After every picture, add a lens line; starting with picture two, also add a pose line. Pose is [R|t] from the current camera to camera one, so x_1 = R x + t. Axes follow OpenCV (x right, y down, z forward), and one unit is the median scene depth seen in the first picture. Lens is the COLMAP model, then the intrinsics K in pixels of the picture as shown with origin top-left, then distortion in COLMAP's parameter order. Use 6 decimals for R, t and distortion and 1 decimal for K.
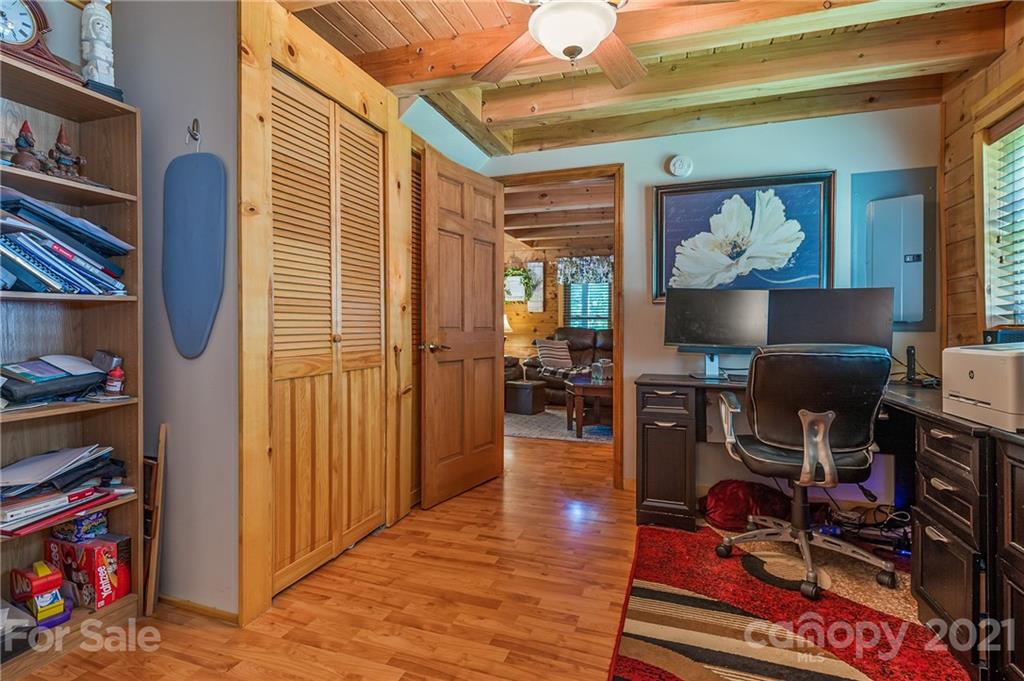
lens RADIAL K [[498.3, 0, 514.3], [0, 498.3, 328.9], [0, 0, 1]] dist [0.000608, -0.000083]
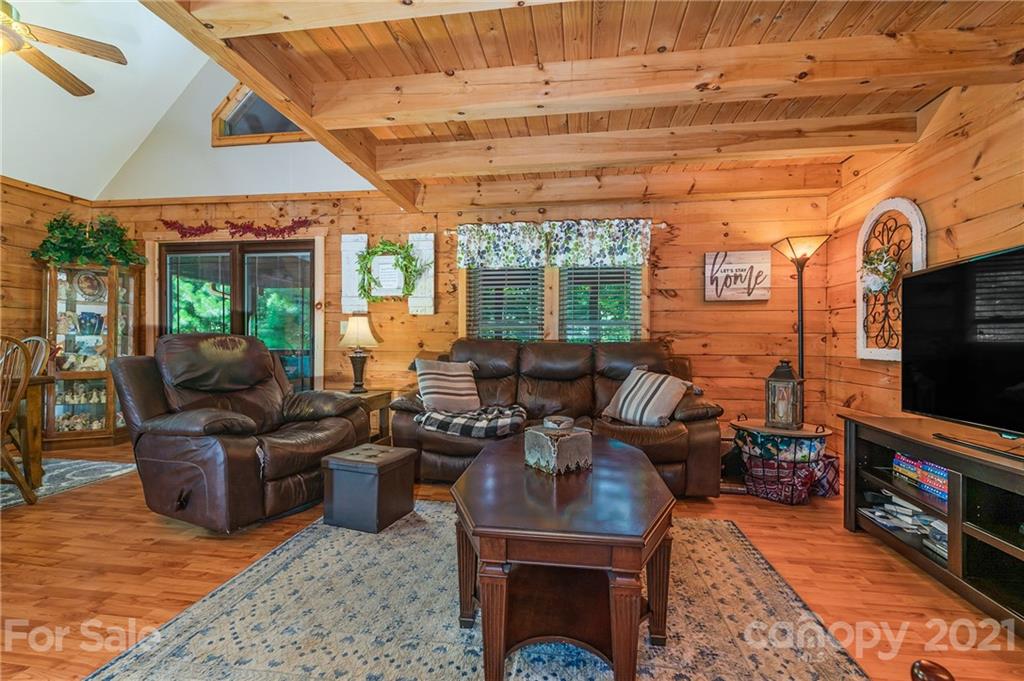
lens RADIAL K [[436.8, 0, 524.2], [0, 436.8, 334.9], [0, 0, 1]] dist [-0.001572, -0.000691]
pose [[0.980390, 0.002087, 0.197055, 0.062514], [0.001485, 0.999837, -0.017978, 0.000691], [-0.197060, 0.017918, 0.980228, 0.465674]]
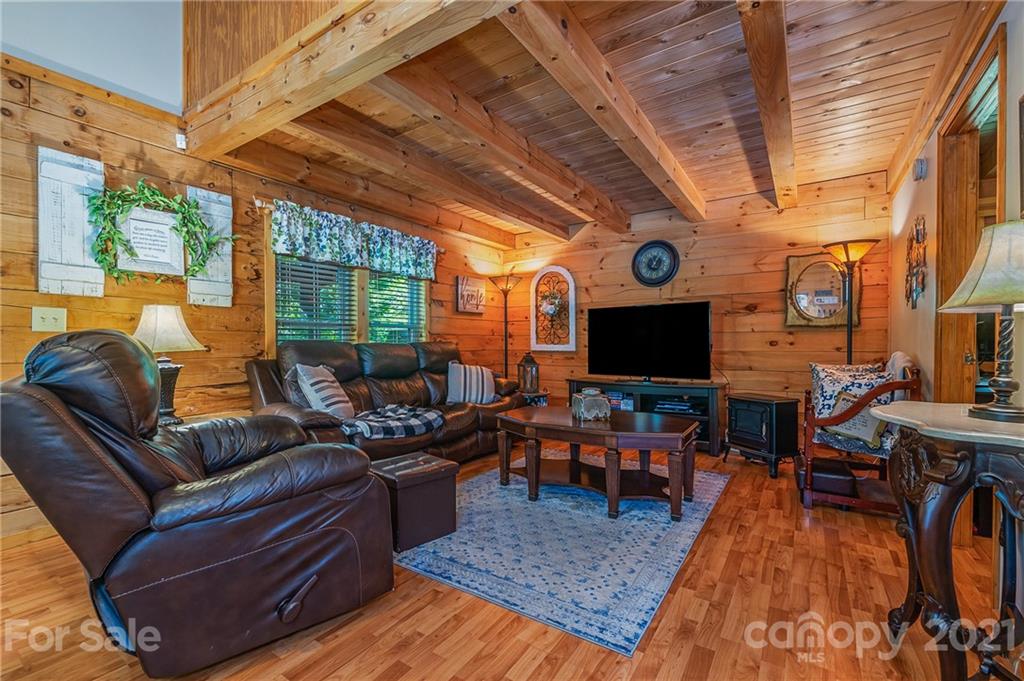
lens RADIAL K [[437.2, 0, 512.0], [0, 437.2, 340.5], [0, 0, 1]] dist [0.001122, -0.000020]
pose [[0.243205, -0.002270, 0.969972, -0.270089], [0.006829, 0.999976, 0.000628, -0.002002], [-0.969951, 0.006471, 0.243214, 0.671548]]
